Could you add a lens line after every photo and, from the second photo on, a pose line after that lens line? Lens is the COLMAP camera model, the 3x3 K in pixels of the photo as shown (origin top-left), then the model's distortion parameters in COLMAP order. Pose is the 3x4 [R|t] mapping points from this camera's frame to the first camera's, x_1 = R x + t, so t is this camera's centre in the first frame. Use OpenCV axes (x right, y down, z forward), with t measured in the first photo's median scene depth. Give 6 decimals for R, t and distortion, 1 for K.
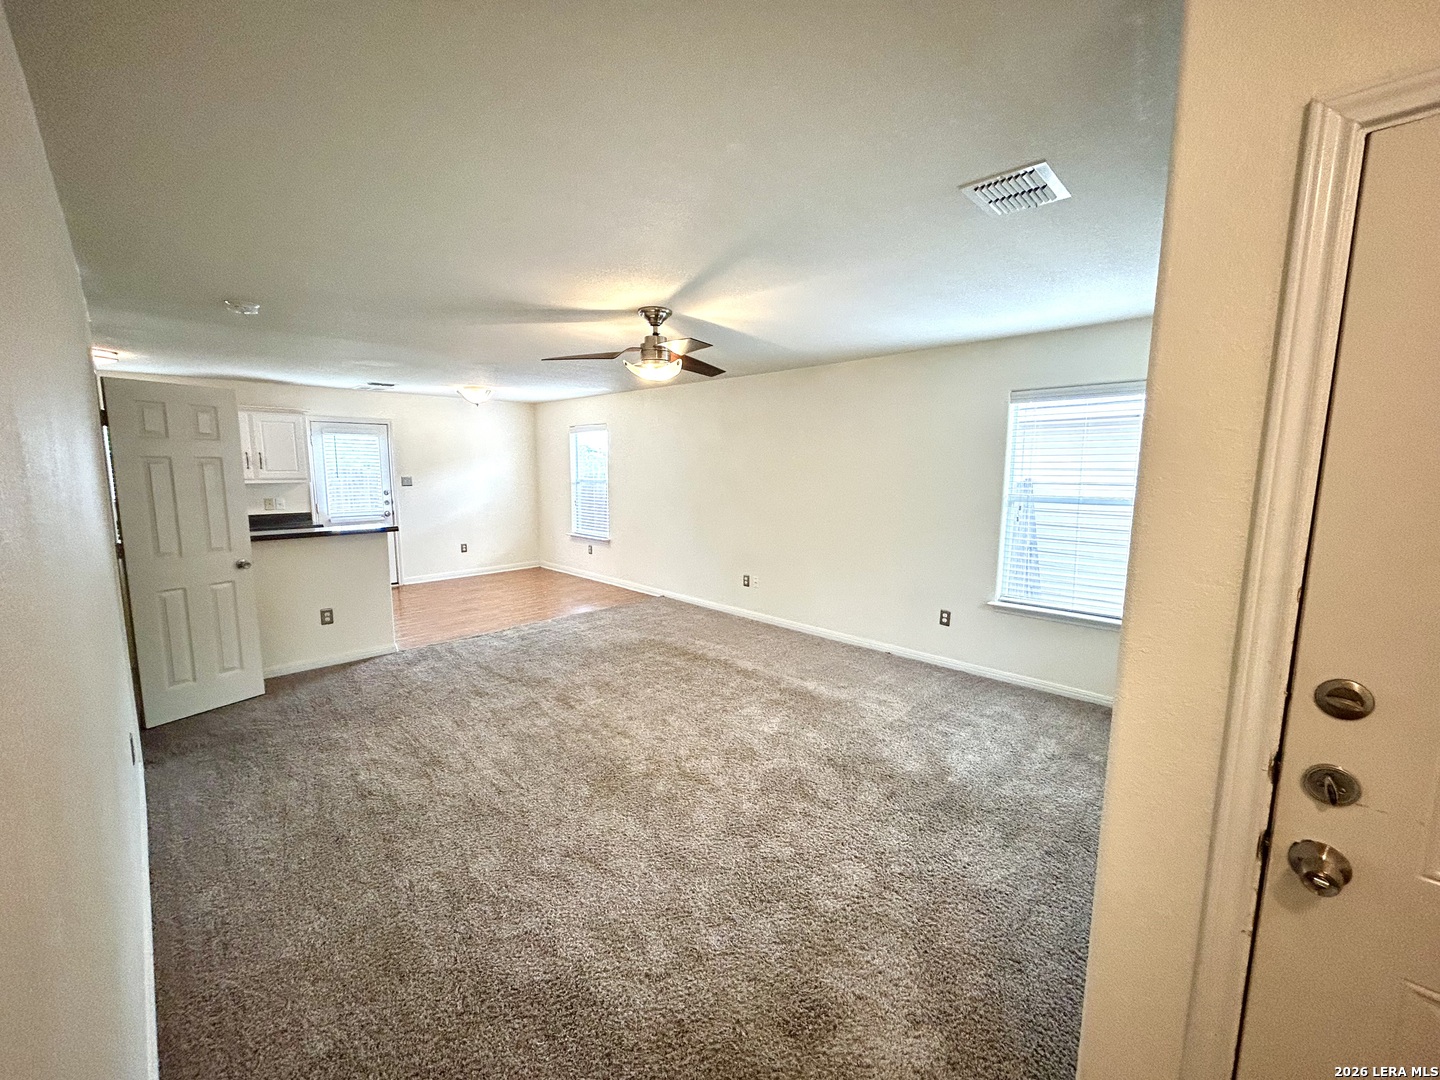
lens RADIAL K [[572.3, 0, 715.2], [0, 572.3, 543.1], [0, 0, 1]] dist [0.001066, -0.000329]
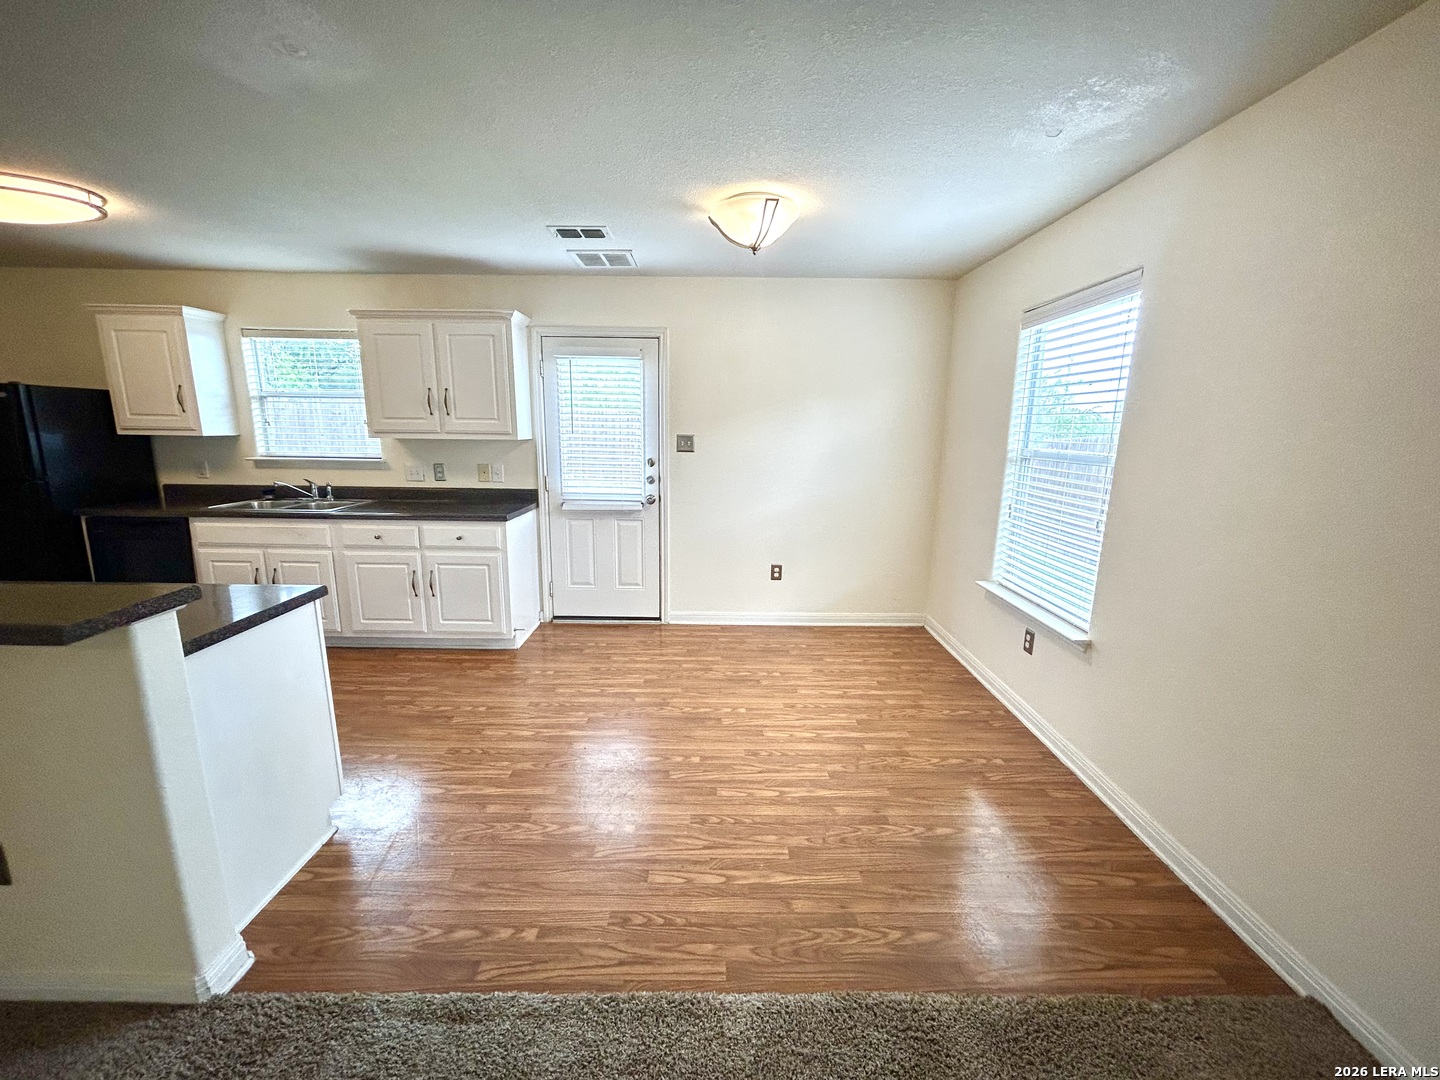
lens RADIAL K [[572.3, 0, 719.2], [0, 572.3, 546.9], [0, 0, 1]] dist [0.001066, -0.000329]
pose [[0.700295, 0.156145, -0.696567, -0.117140], [-0.108312, 0.987728, 0.112522, -0.075455], [0.705589, -0.003352, 0.708613, 0.637219]]
